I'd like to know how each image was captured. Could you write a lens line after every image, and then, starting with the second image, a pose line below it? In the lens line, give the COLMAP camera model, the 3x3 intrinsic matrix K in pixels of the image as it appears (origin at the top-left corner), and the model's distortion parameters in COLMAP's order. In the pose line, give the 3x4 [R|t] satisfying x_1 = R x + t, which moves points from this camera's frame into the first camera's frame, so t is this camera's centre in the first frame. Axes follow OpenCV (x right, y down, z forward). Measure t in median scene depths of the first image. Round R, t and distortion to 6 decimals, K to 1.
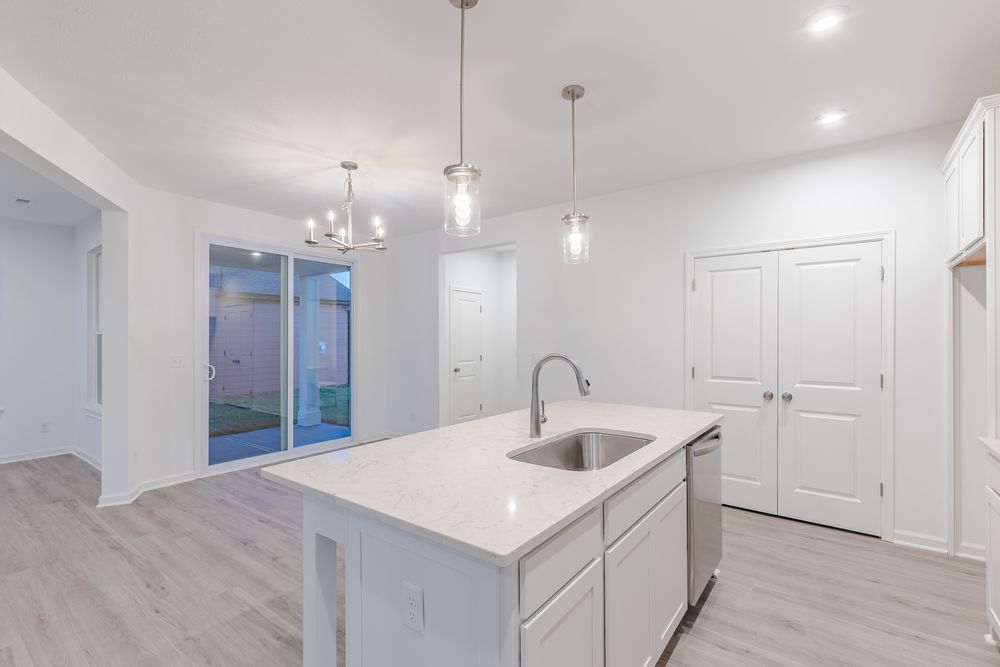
lens RADIAL K [[451.8, 0, 504.7], [0, 451.8, 336.7], [0, 0, 1]] dist [0.011283, -0.002529]
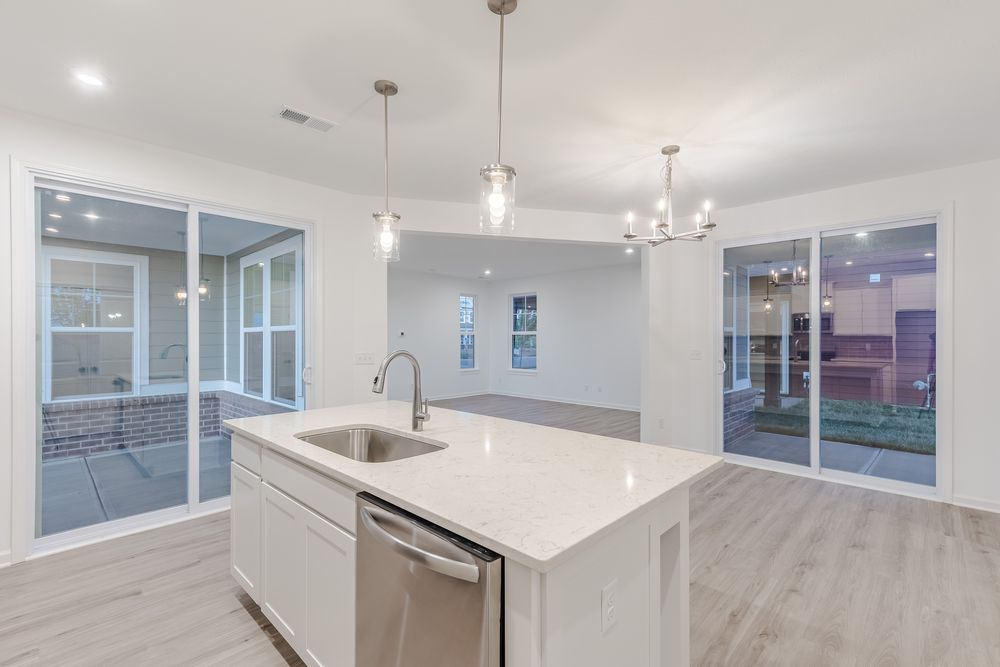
lens RADIAL K [[451.8, 0, 502.5], [0, 451.8, 336.7], [0, 0, 1]] dist [0.011283, -0.002529]
pose [[-0.119642, 0.004468, -0.992807, 0.627418], [0.003772, 0.999985, 0.004046, 0.001331], [0.992810, -0.003261, -0.119657, 0.764987]]
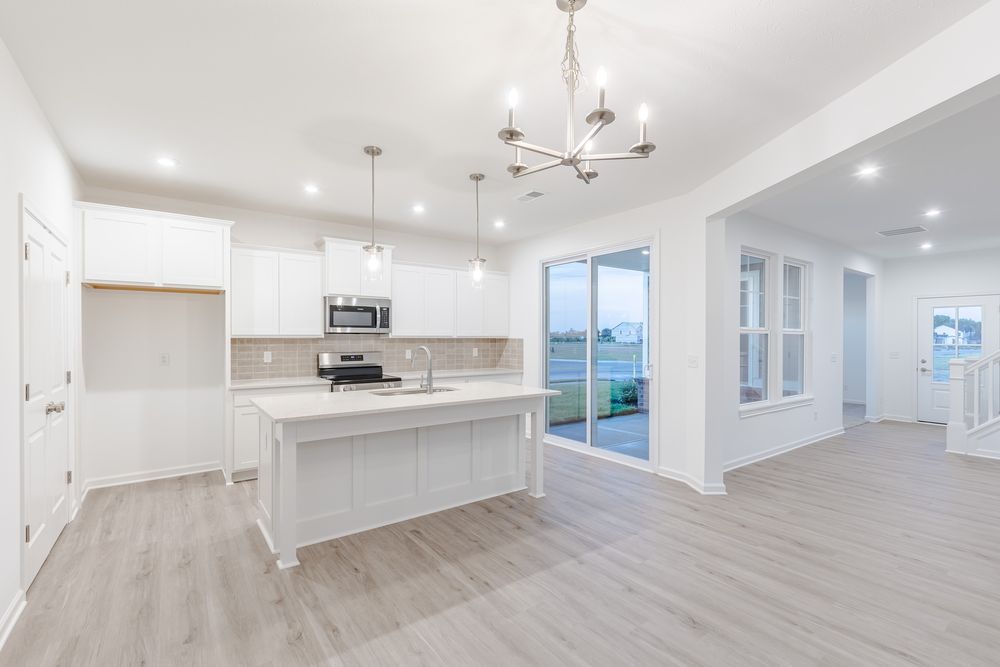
lens RADIAL K [[451.8, 0, 502.1], [0, 451.8, 339.1], [0, 0, 1]] dist [0.011283, -0.002529]
pose [[-0.956979, -0.000459, 0.290158, -0.414989], [-0.000184, 1.000000, 0.000975, 0.004020], [-0.290158, 0.000880, -0.956978, 1.513948]]
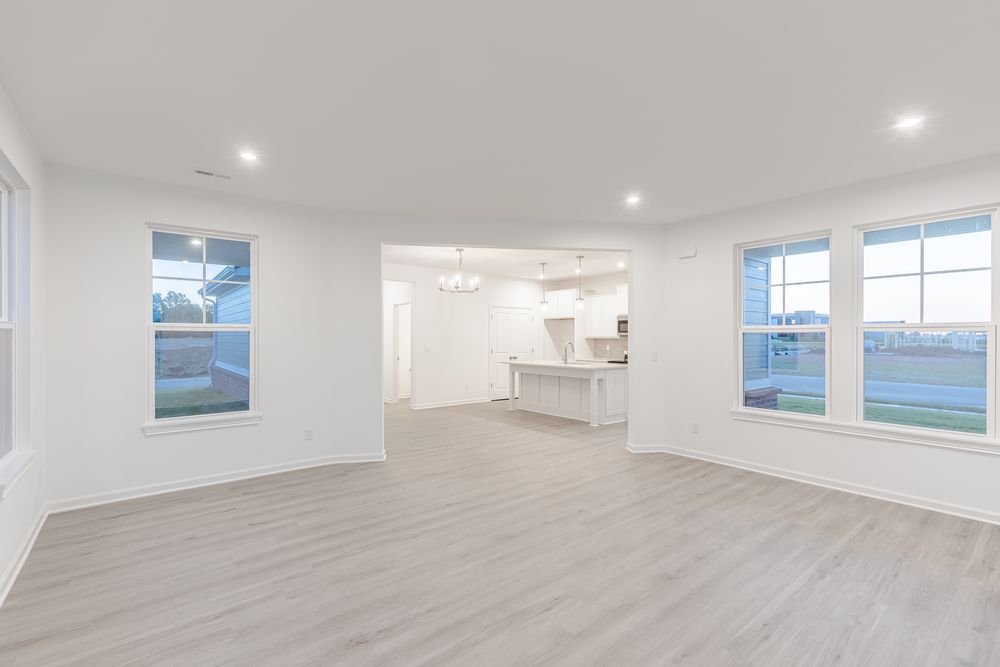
lens RADIAL K [[451.8, 0, 504.6], [0, 451.8, 336.0], [0, 0, 1]] dist [0.011283, -0.002529]
pose [[0.242522, 0.008330, 0.970110, -2.187456], [-0.004942, 0.999961, -0.007350, 0.011168], [-0.970133, -0.003012, 0.242554, 0.336785]]
